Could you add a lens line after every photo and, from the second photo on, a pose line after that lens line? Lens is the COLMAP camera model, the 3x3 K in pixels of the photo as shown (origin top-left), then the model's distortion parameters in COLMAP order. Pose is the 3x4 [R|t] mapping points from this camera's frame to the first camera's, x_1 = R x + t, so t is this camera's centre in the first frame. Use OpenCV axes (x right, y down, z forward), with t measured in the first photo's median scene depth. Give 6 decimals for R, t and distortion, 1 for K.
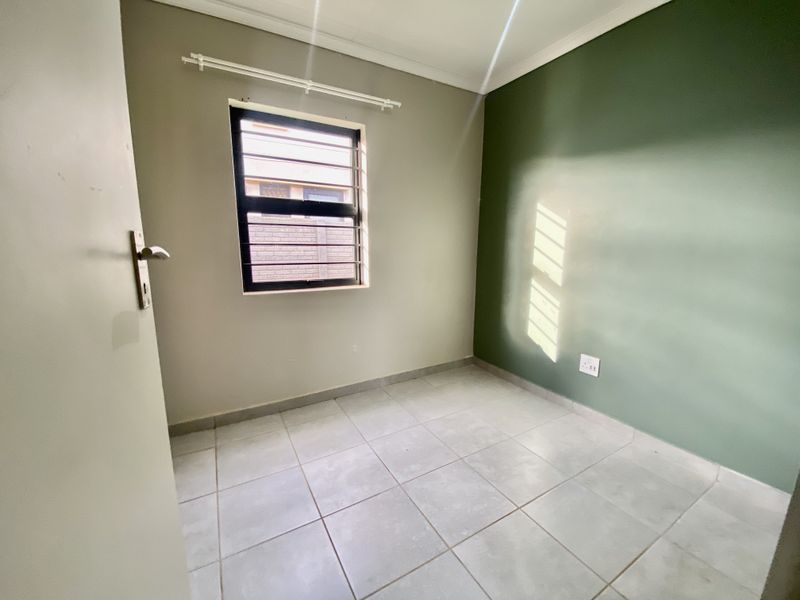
lens RADIAL K [[321.5, 0, 400.9], [0, 321.5, 296.3], [0, 0, 1]] dist [0.000935, -0.006504]
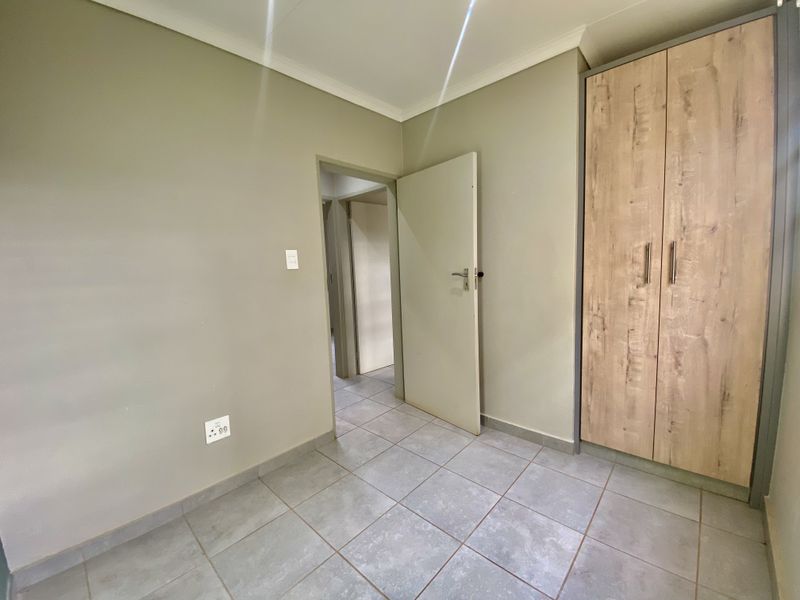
lens RADIAL K [[321.5, 0, 398.8], [0, 321.5, 297.9], [0, 0, 1]] dist [0.000935, -0.006504]
pose [[-0.952961, 0.061594, -0.296769, 0.144317], [-0.018778, 0.965255, 0.260635, -0.113218], [0.302511, 0.253947, -0.918694, 0.586352]]
